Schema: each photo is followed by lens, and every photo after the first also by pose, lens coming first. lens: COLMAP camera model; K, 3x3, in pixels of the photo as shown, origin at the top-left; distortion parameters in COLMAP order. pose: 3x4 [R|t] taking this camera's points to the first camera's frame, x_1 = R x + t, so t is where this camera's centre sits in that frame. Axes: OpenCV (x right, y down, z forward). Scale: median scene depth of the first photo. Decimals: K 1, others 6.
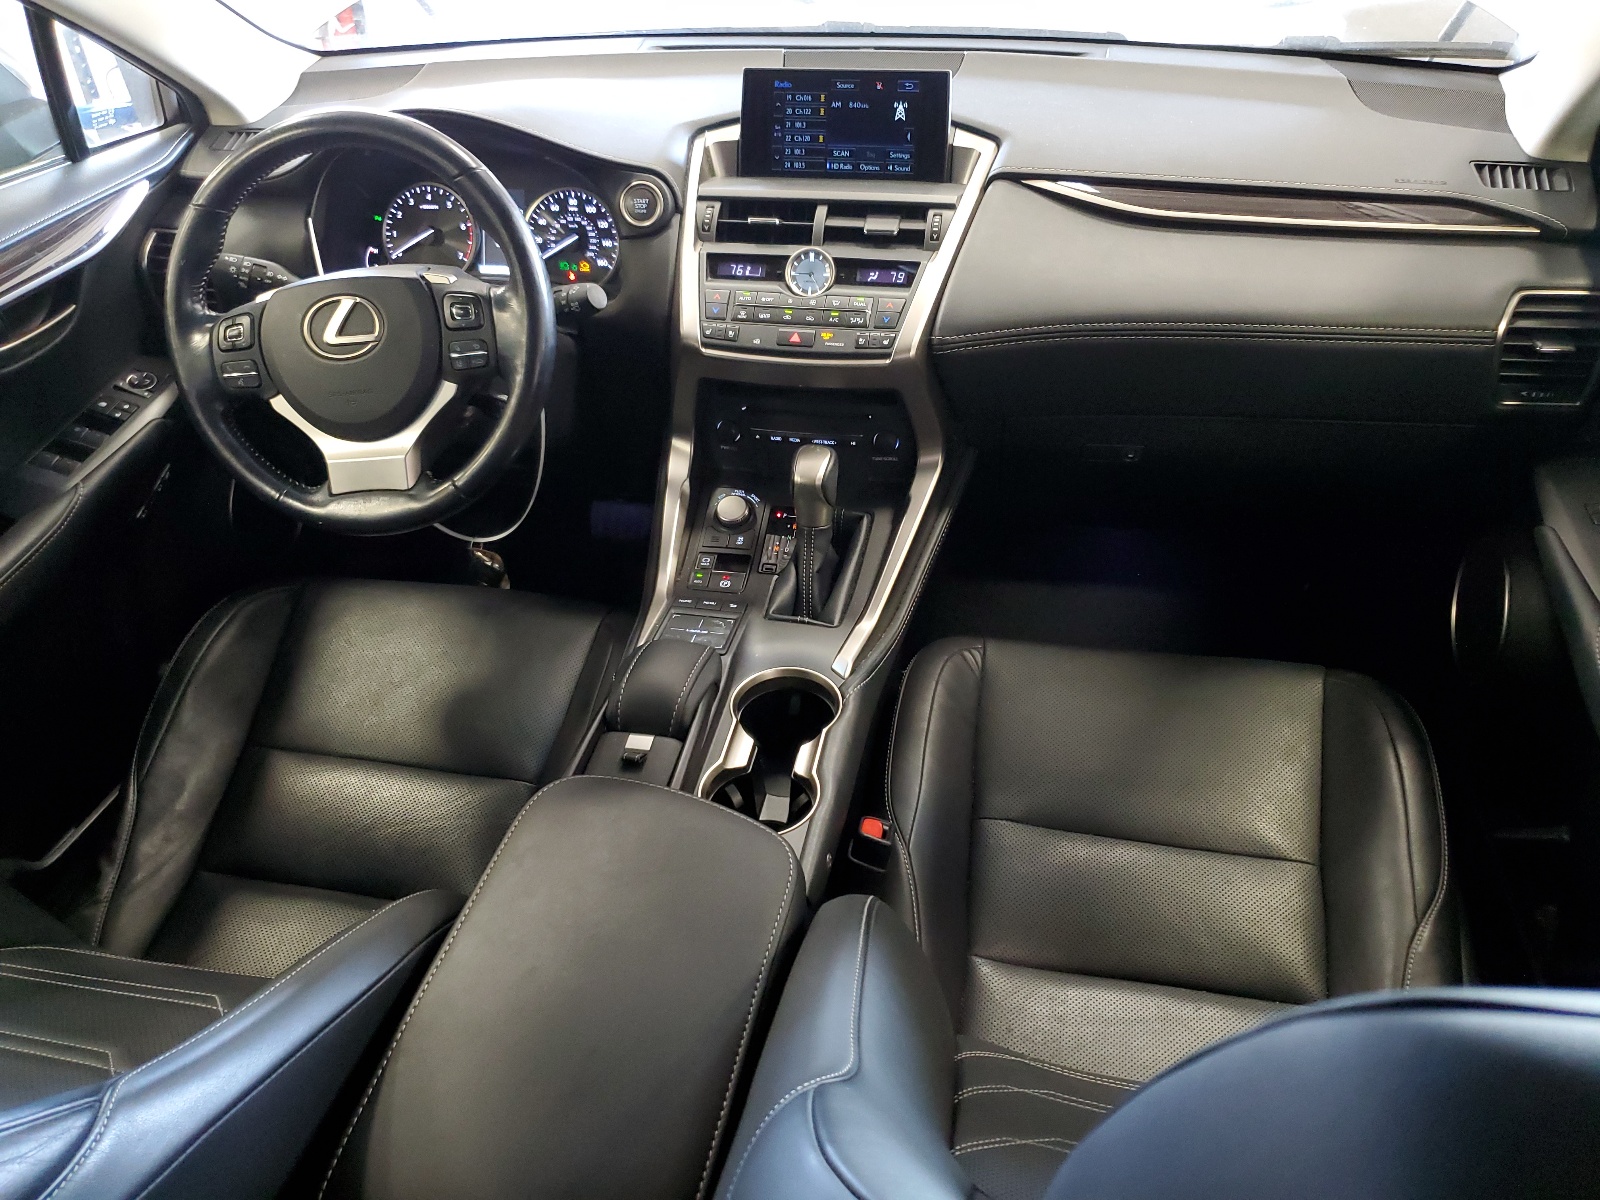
lens RADIAL K [[1215.4, 0, 798.7], [0, 1215.4, 599.9], [0, 0, 1]] dist [0.006654, -0.000027]
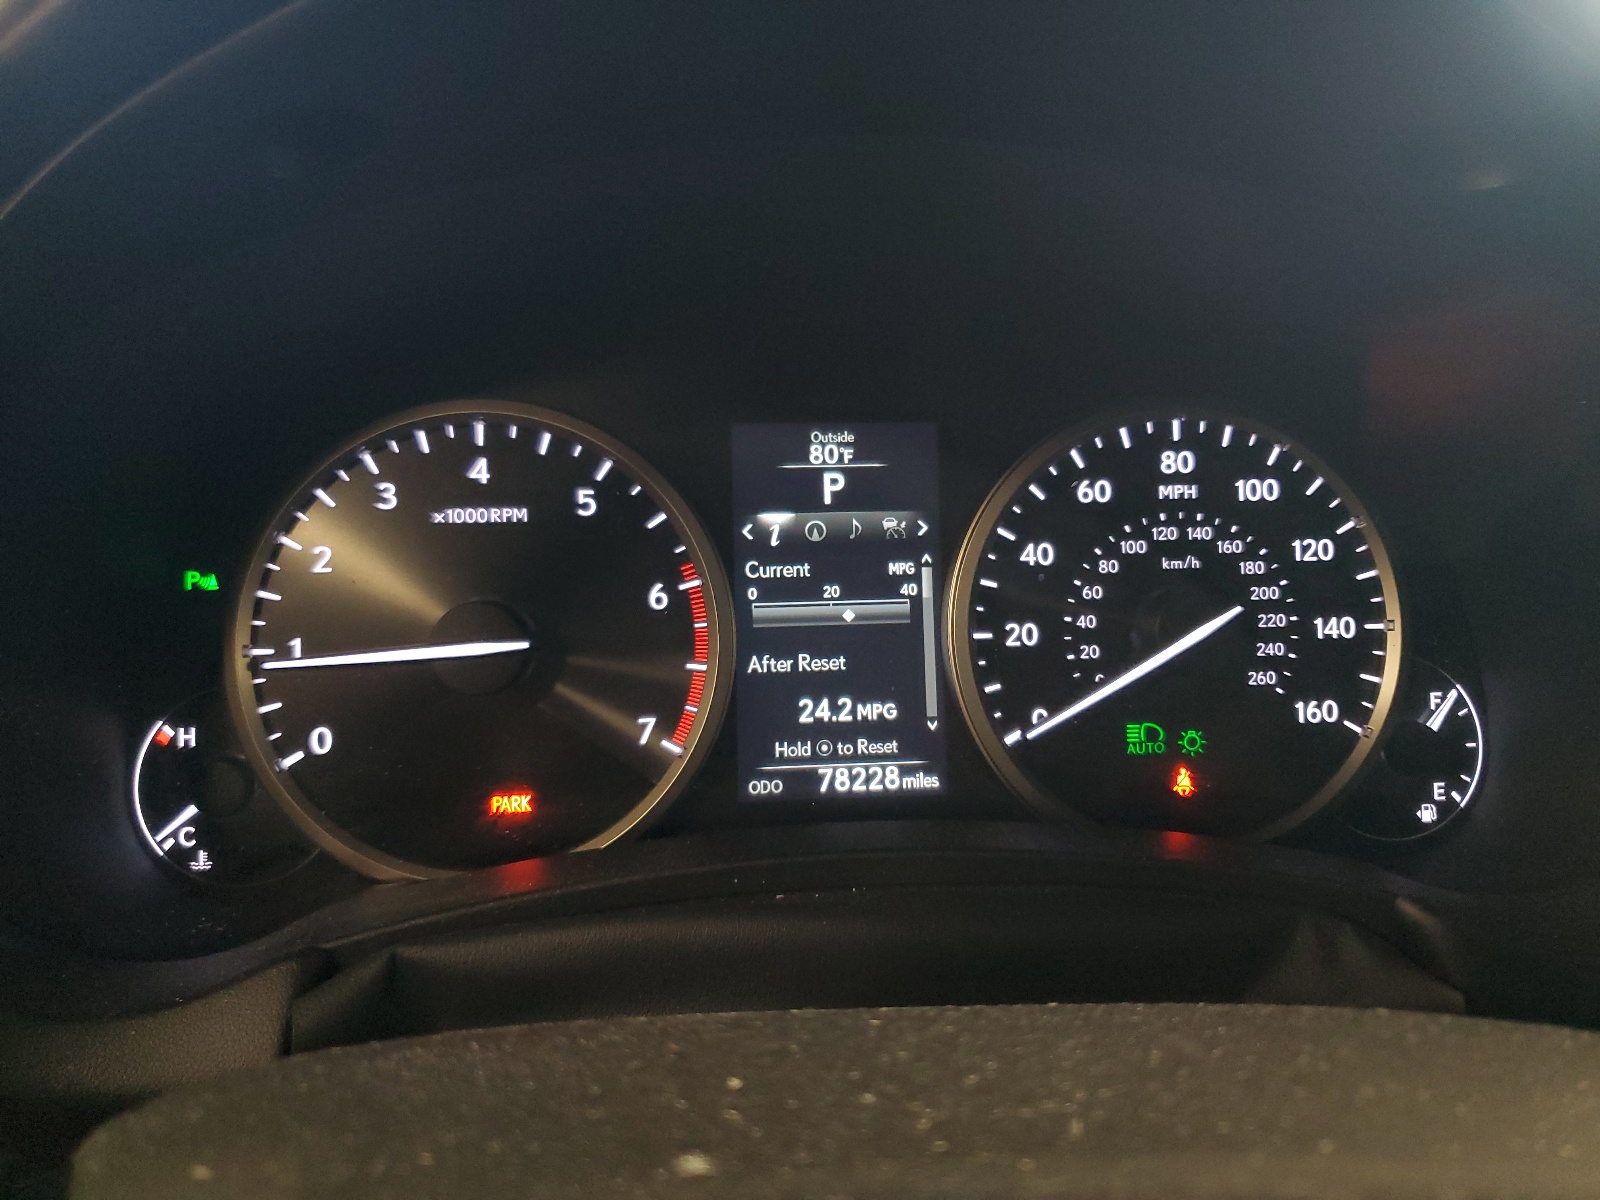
lens RADIAL K [[1215.4, 0, 799.2], [0, 1215.4, 602.5], [0, 0, 1]] dist [0.006654, -0.000027]
pose [[0.895150, -0.077337, -0.439005, -0.151302], [-0.064052, 0.952300, -0.298366, -0.230530], [0.441139, 0.295201, 0.847498, 0.785963]]
